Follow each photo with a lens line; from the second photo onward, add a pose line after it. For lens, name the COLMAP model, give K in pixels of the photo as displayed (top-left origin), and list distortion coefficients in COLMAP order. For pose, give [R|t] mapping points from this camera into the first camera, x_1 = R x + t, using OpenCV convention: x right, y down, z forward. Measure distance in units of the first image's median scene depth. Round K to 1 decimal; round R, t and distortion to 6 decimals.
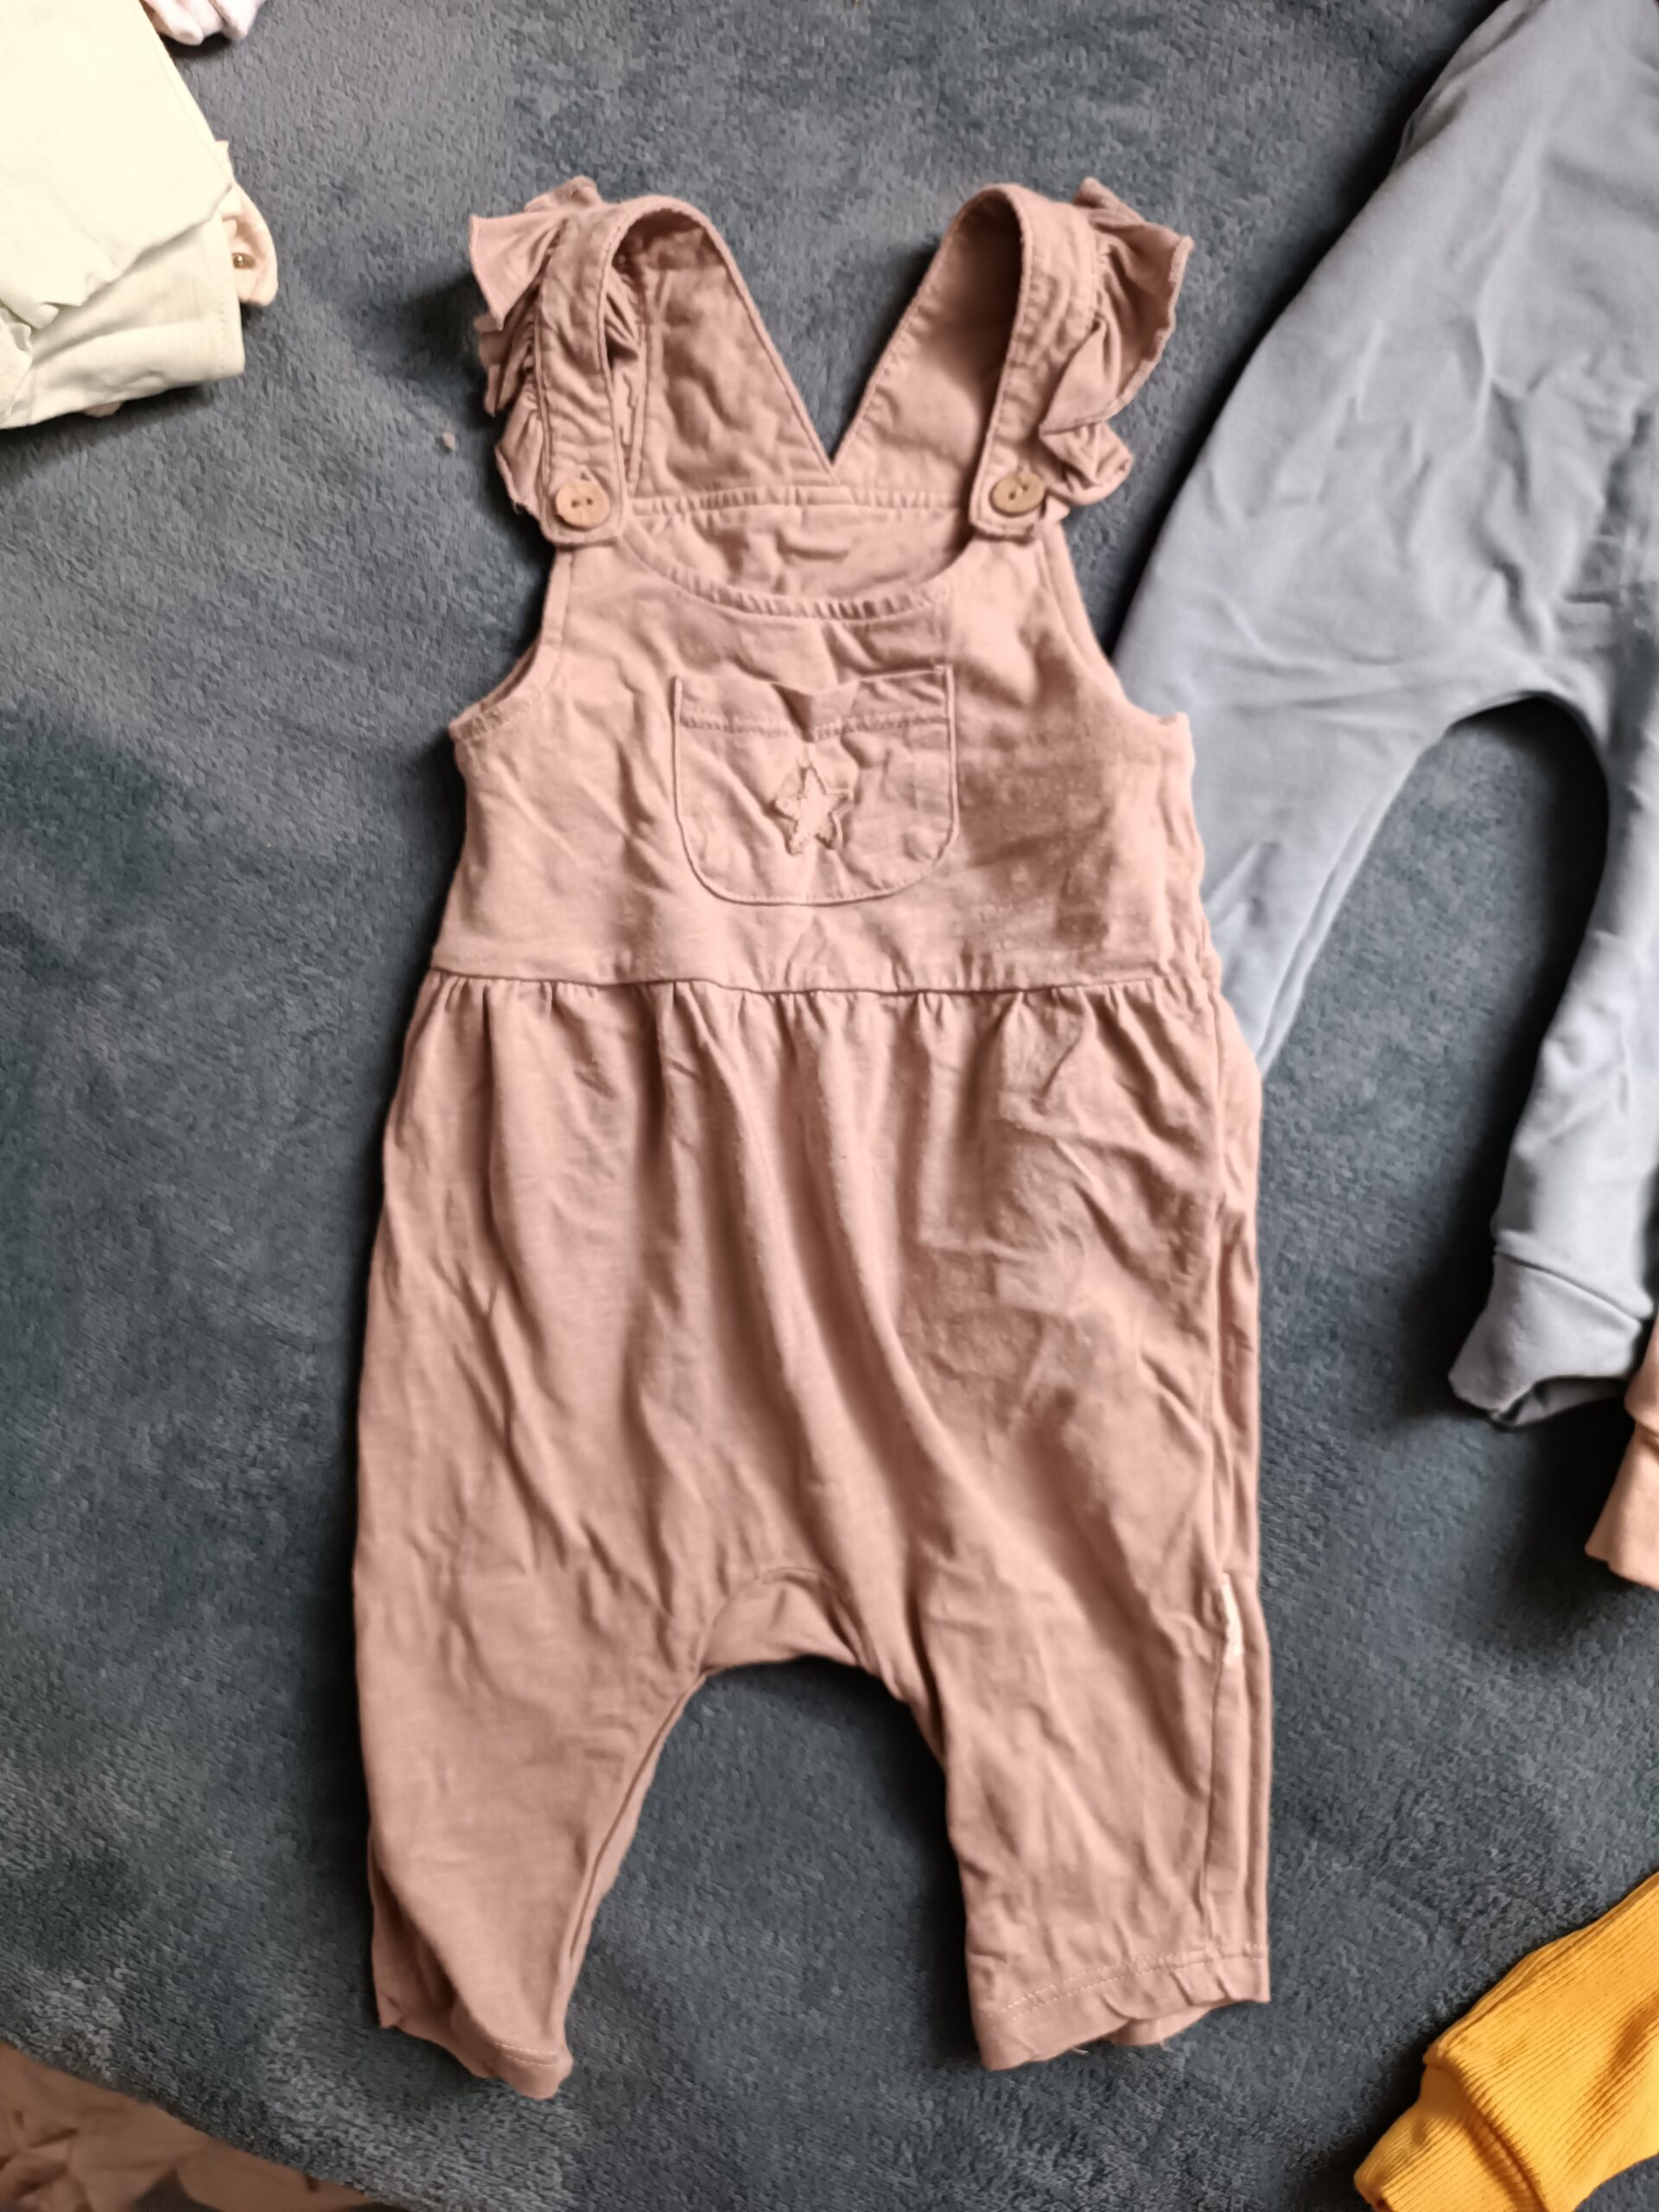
lens RADIAL K [[1591.0, 0, 829.5], [0, 1591.0, 1106.0], [0, 0, 1]] dist [0.006468, -0.021769]
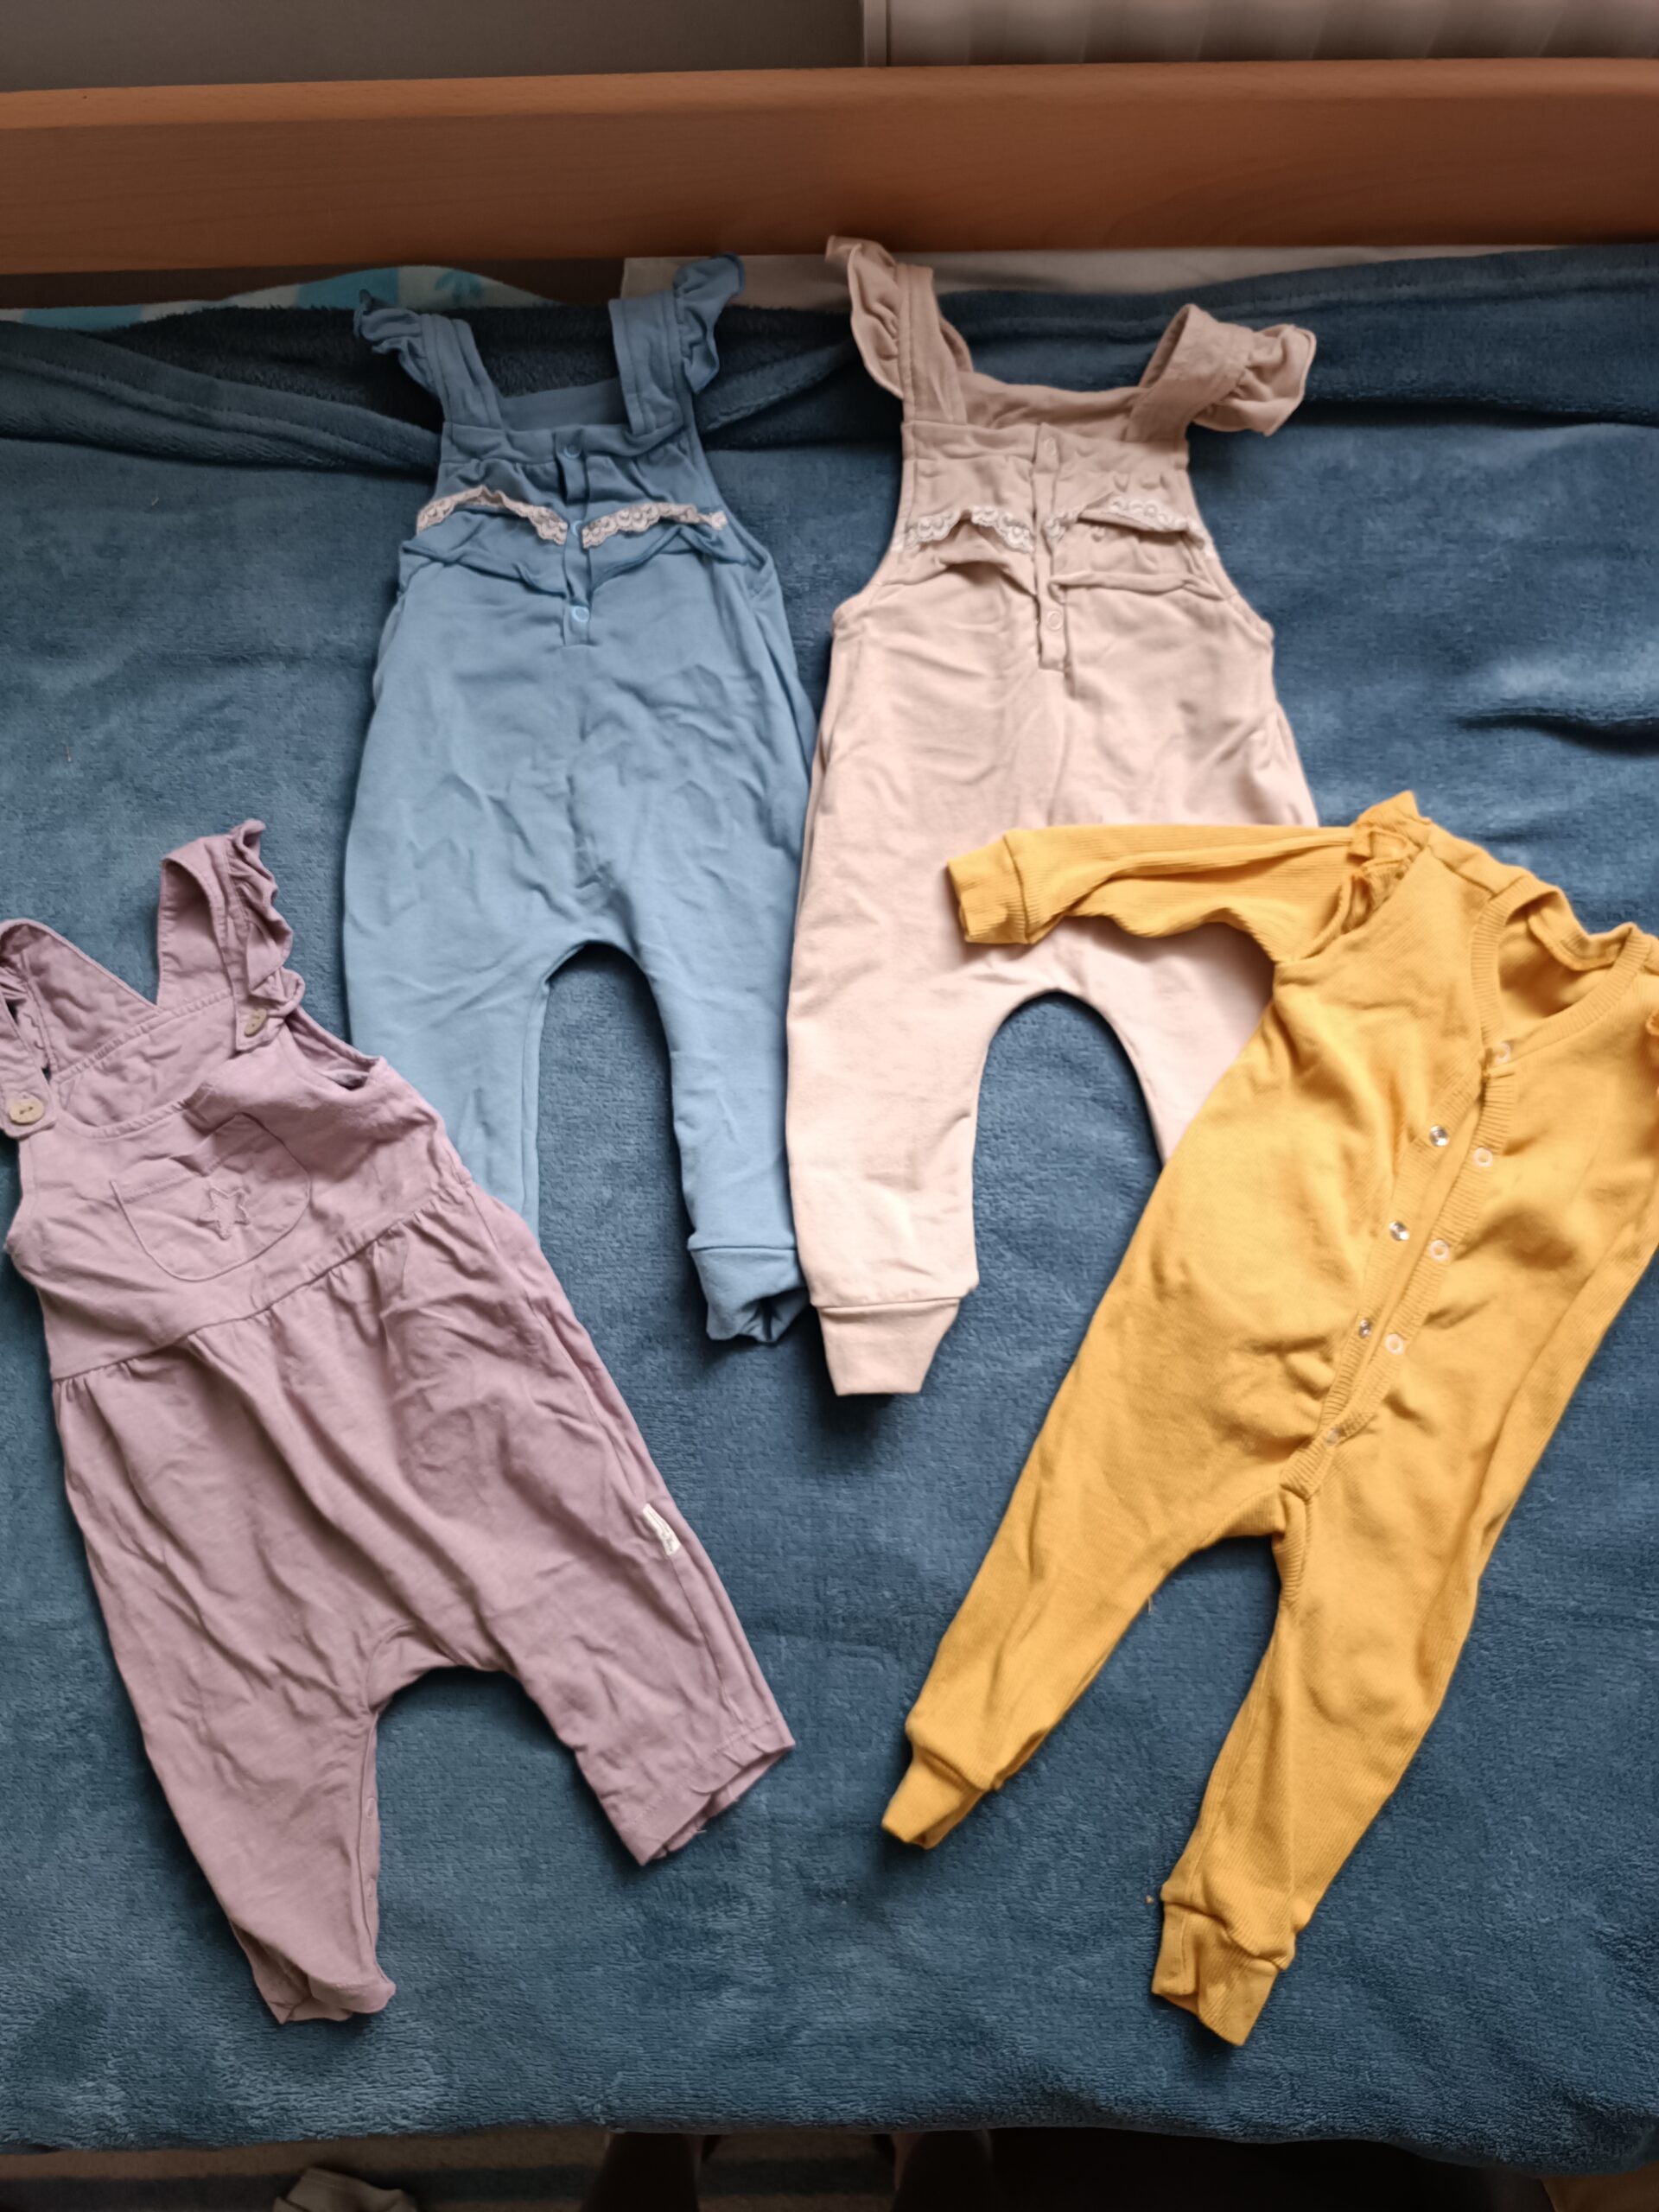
lens RADIAL K [[1591.0, 0, 829.5], [0, 1591.0, 1106.0], [0, 0, 1]] dist [0.006468, -0.021769]
pose [[0.897356, -0.438955, 0.045495, 0.518911], [0.440878, 0.887168, -0.136233, 0.238214], [0.019438, 0.142307, 0.989632, -0.643305]]
